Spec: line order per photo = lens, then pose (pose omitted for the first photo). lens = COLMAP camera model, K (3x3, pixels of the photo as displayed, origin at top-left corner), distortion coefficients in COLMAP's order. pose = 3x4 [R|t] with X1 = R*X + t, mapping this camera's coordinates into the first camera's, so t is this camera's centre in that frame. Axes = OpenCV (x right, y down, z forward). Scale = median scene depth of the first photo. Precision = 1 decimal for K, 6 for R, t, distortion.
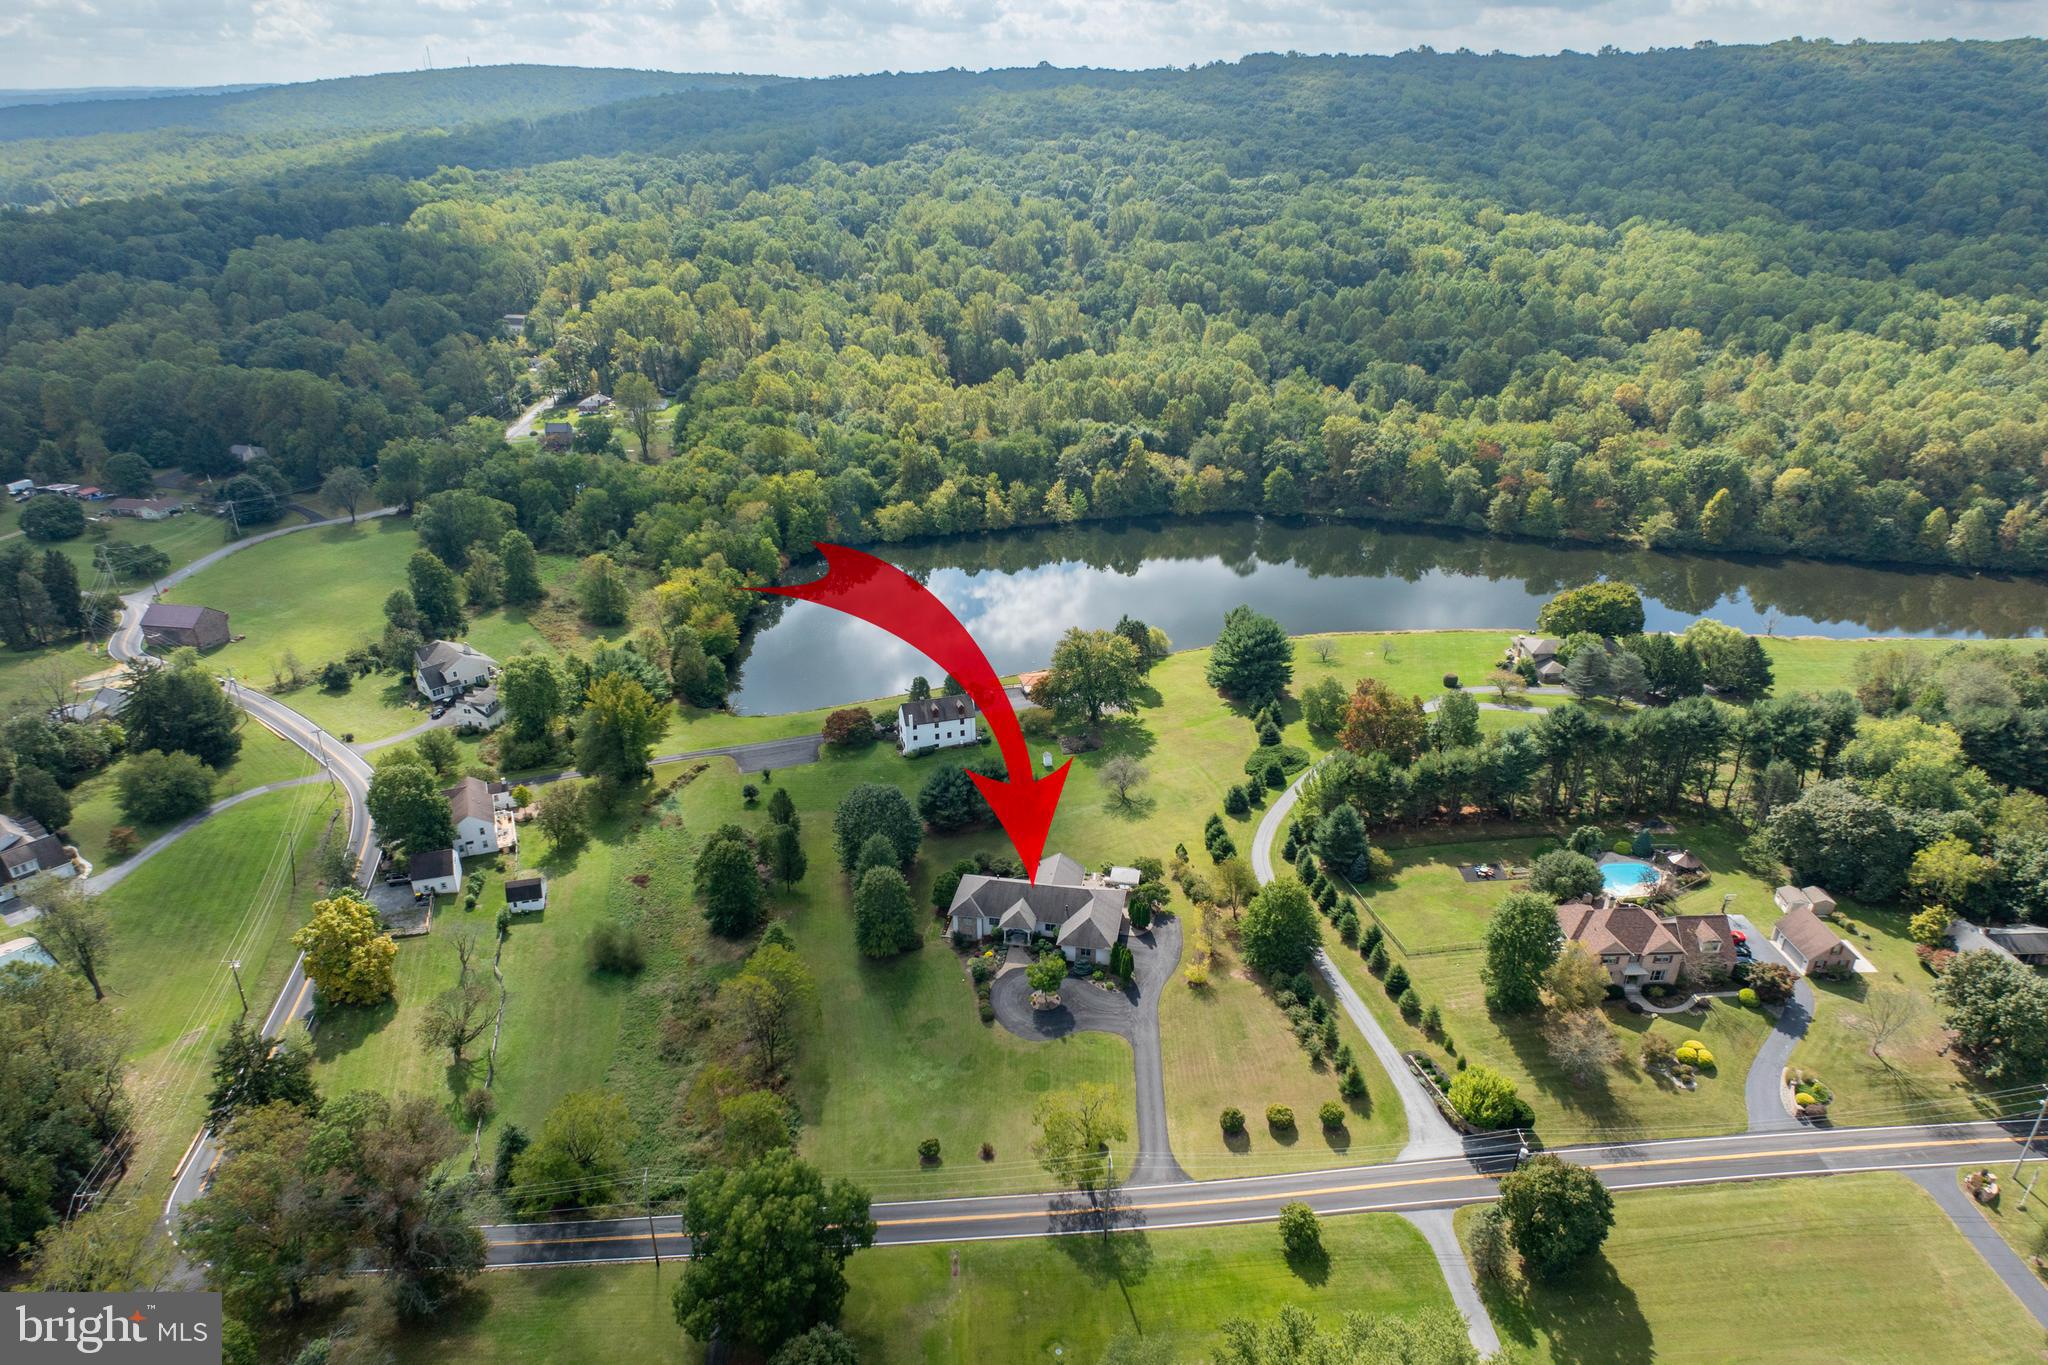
lens RADIAL K [[1266.5, 0, 1023.1], [0, 1266.5, 642.2], [0, 0, 1]] dist [-0.002765, -0.003495]
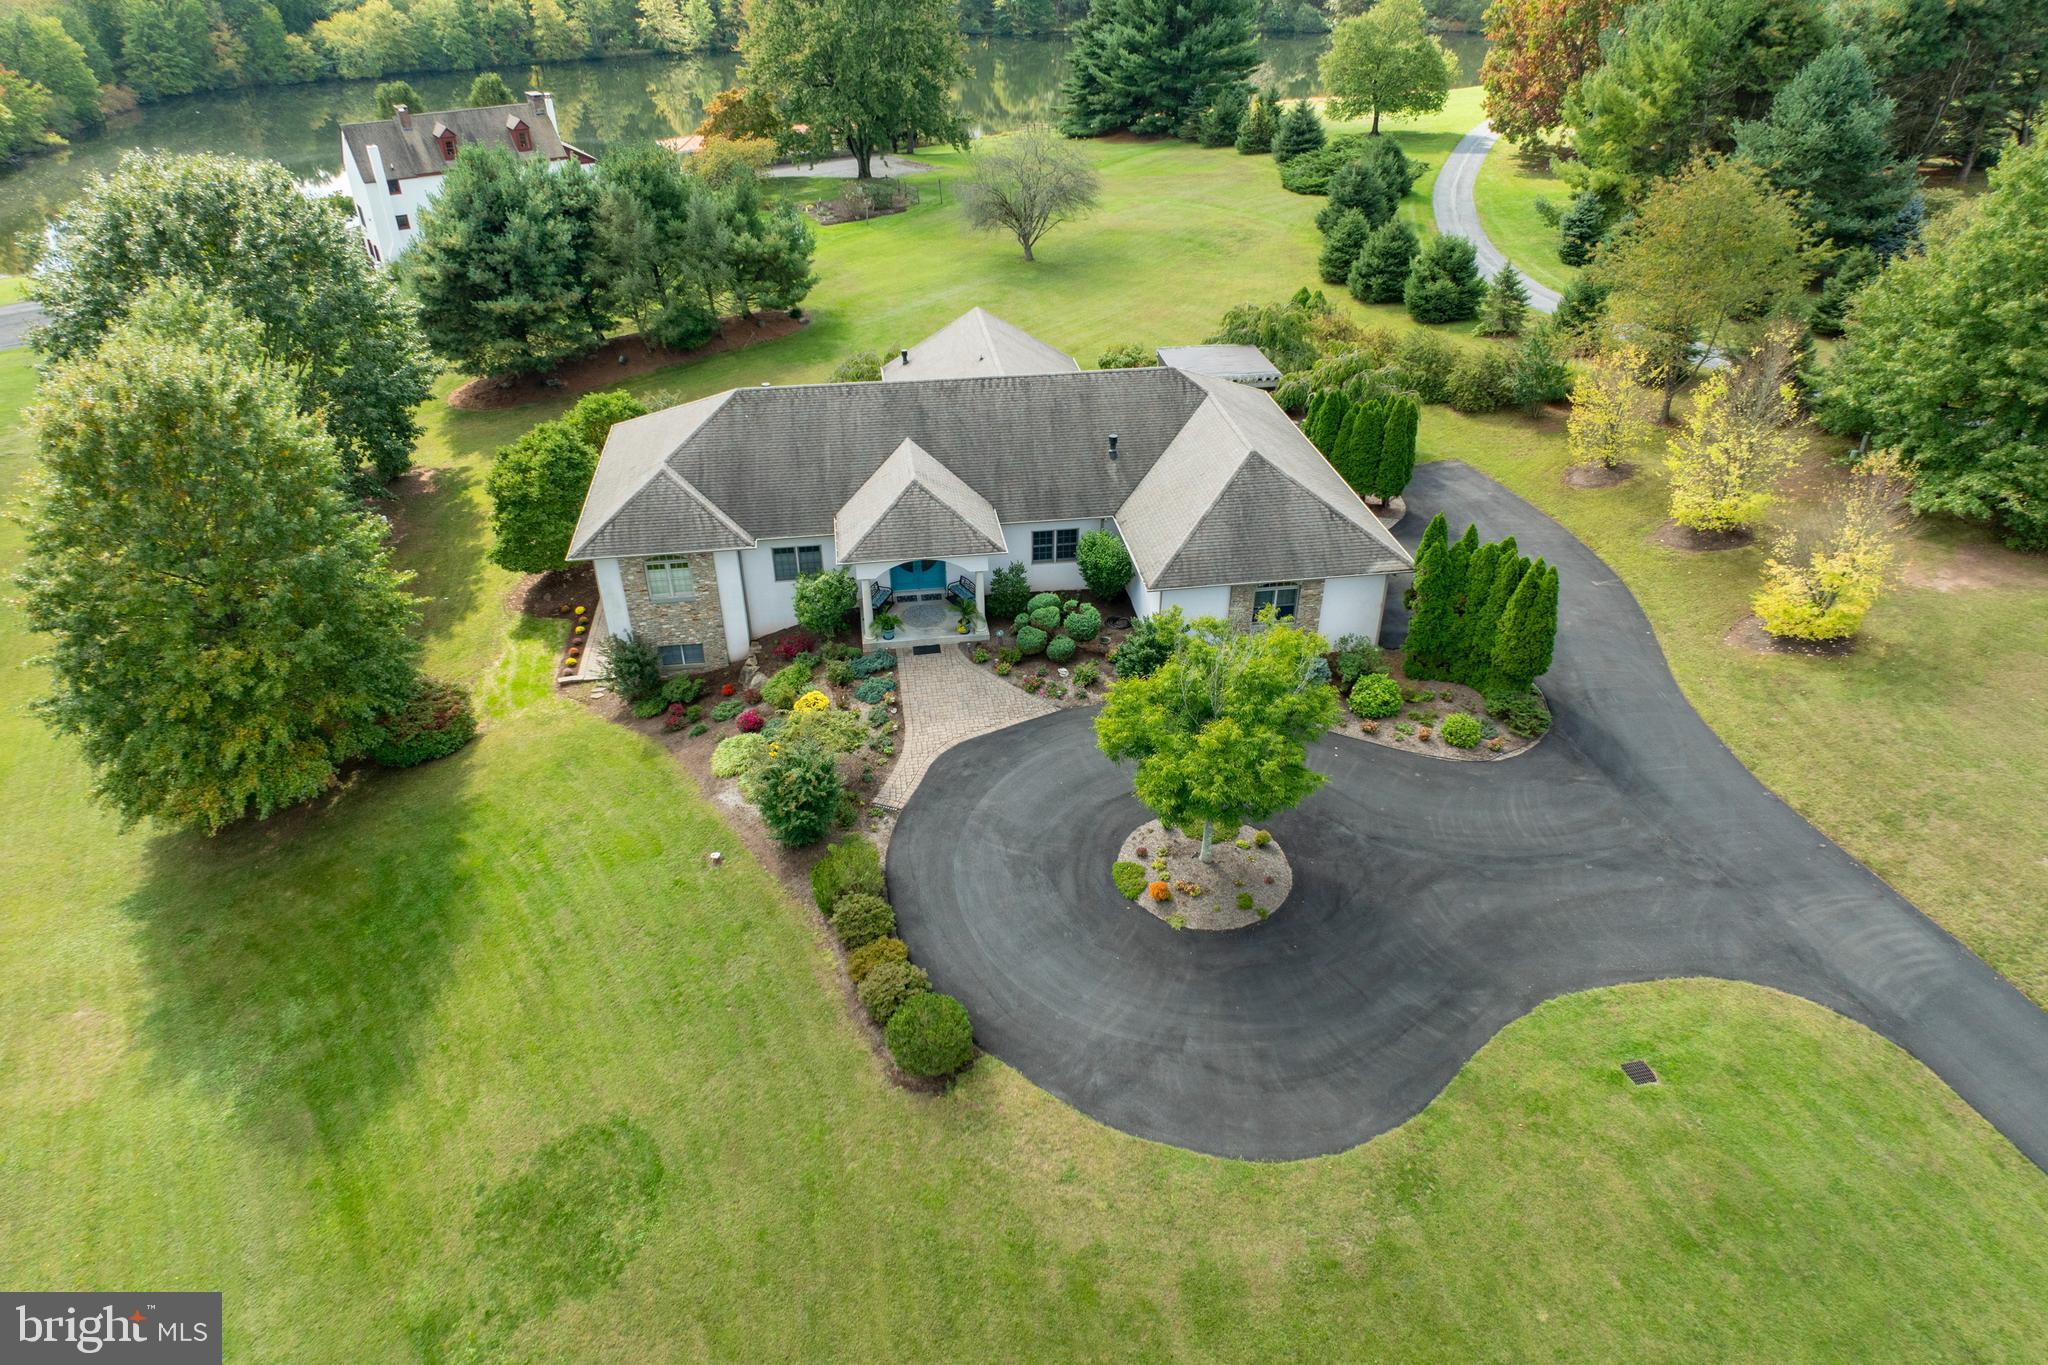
lens RADIAL K [[1261.2, 0, 1027.1], [0, 1261.2, 666.7], [0, 0, 1]] dist [0.000339, 0.004195]
pose [[0.947624, -0.171047, 0.269725, -0.046784], [0.122002, 0.974322, 0.189239, 0.201112], [-0.295168, -0.146421, 0.944159, 0.779165]]
